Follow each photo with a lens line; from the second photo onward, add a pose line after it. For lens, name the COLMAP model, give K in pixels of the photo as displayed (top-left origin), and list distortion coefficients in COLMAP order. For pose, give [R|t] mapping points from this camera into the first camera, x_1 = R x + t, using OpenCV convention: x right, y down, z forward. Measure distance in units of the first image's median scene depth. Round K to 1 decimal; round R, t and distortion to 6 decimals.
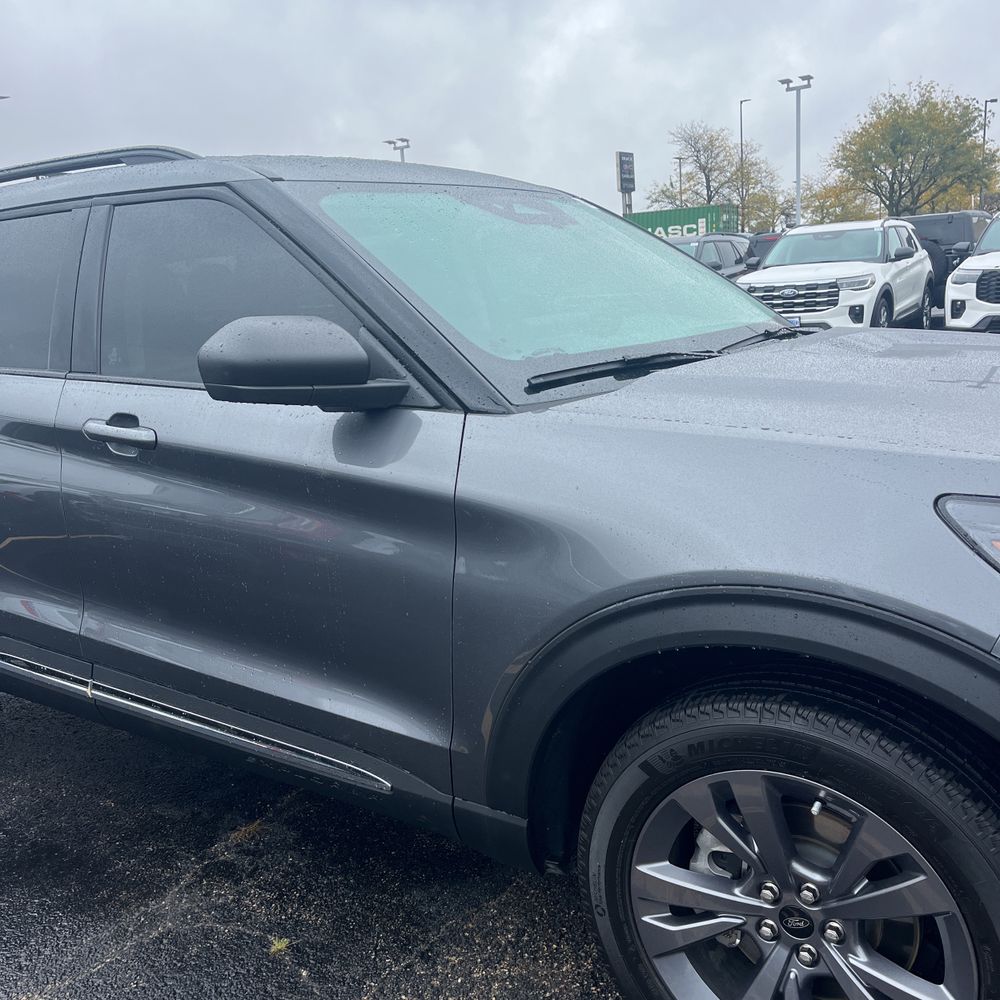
lens RADIAL K [[1008.4, 0, 512.7], [0, 1008.4, 509.7], [0, 0, 1]] dist [0.023710, 0.000000]
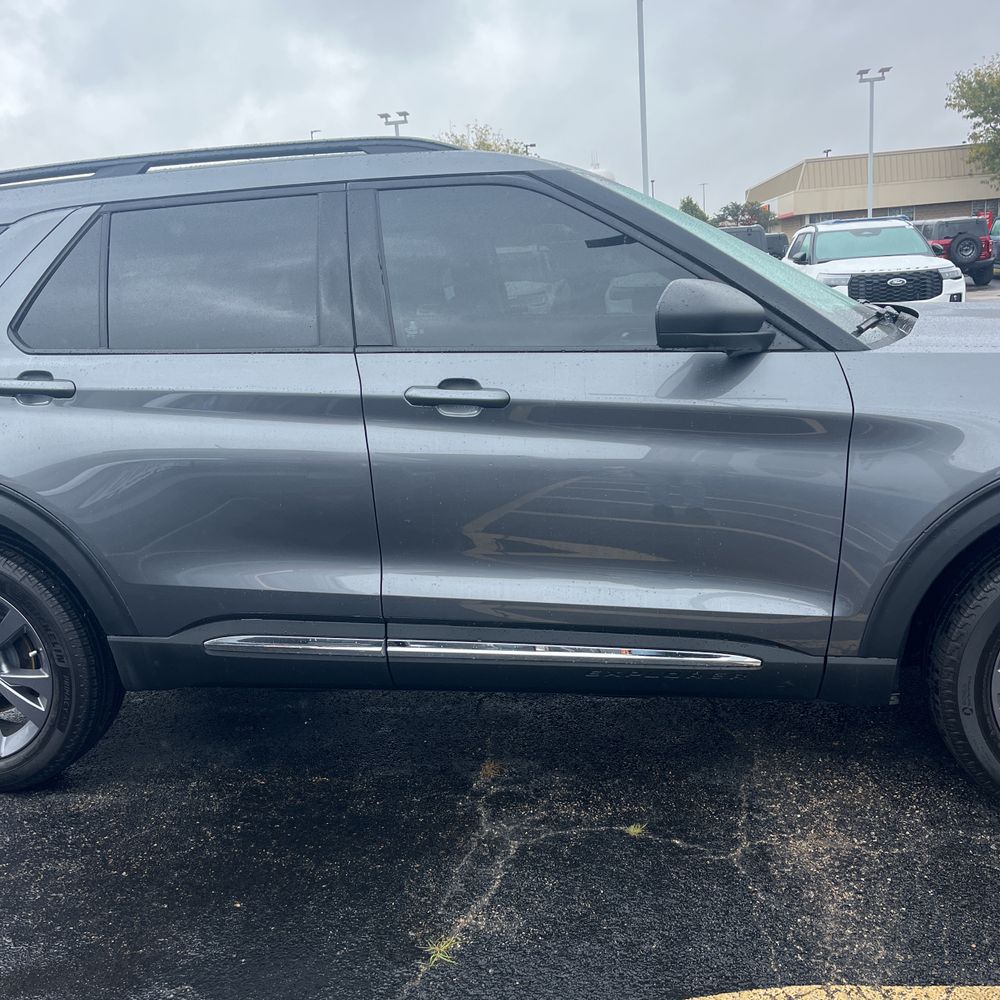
lens RADIAL K [[1008.4, 0, 507.9], [0, 1008.4, 507.9], [0, 0, 1]] dist [0.023710, 0.000000]
pose [[0.916359, -0.086998, 0.390791, -0.701223], [0.097682, 0.995189, -0.007504, 0.053413], [-0.388258, 0.045049, 0.920449, -0.017461]]
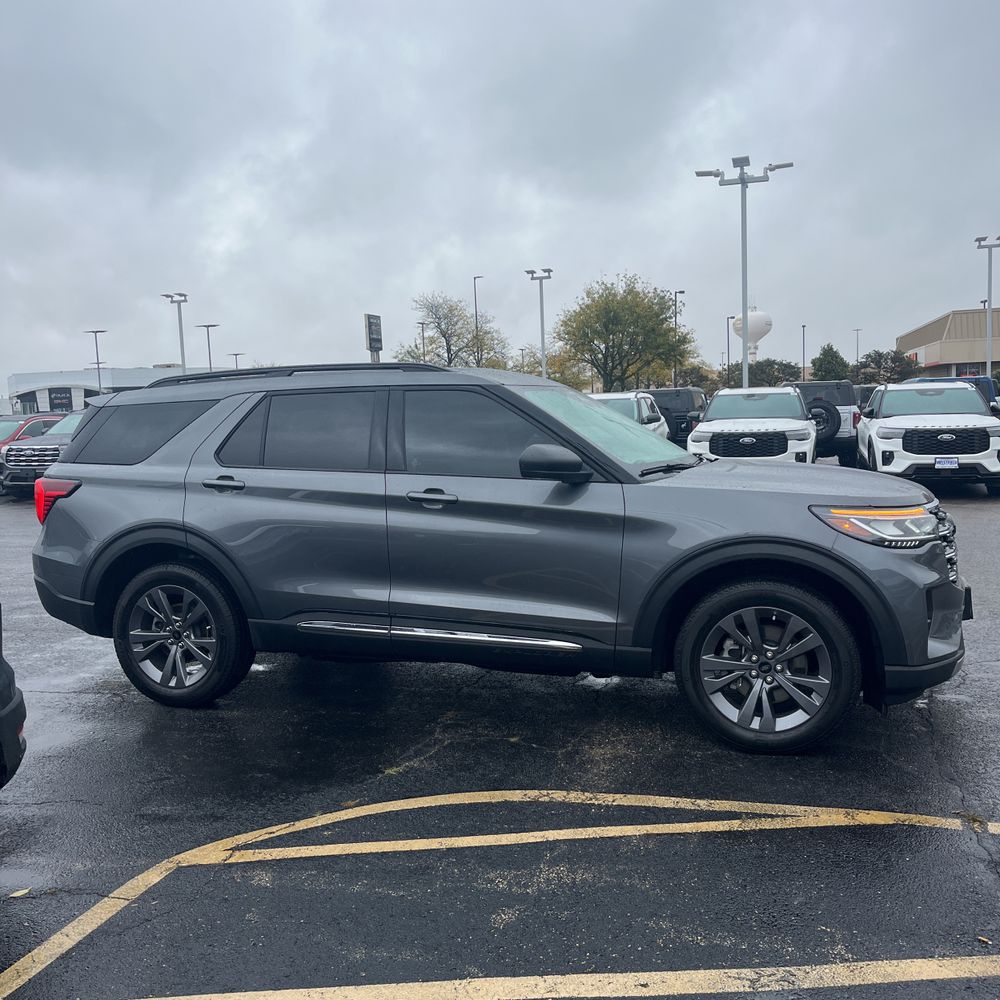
lens RADIAL K [[1008.4, 0, 516.8], [0, 1008.4, 509.9], [0, 0, 1]] dist [0.023710, 0.000000]
pose [[0.963338, 0.008918, 0.268142, -0.708049], [0.030119, 0.989535, -0.141117, 0.229180], [-0.266594, 0.144020, 0.952988, -0.948155]]
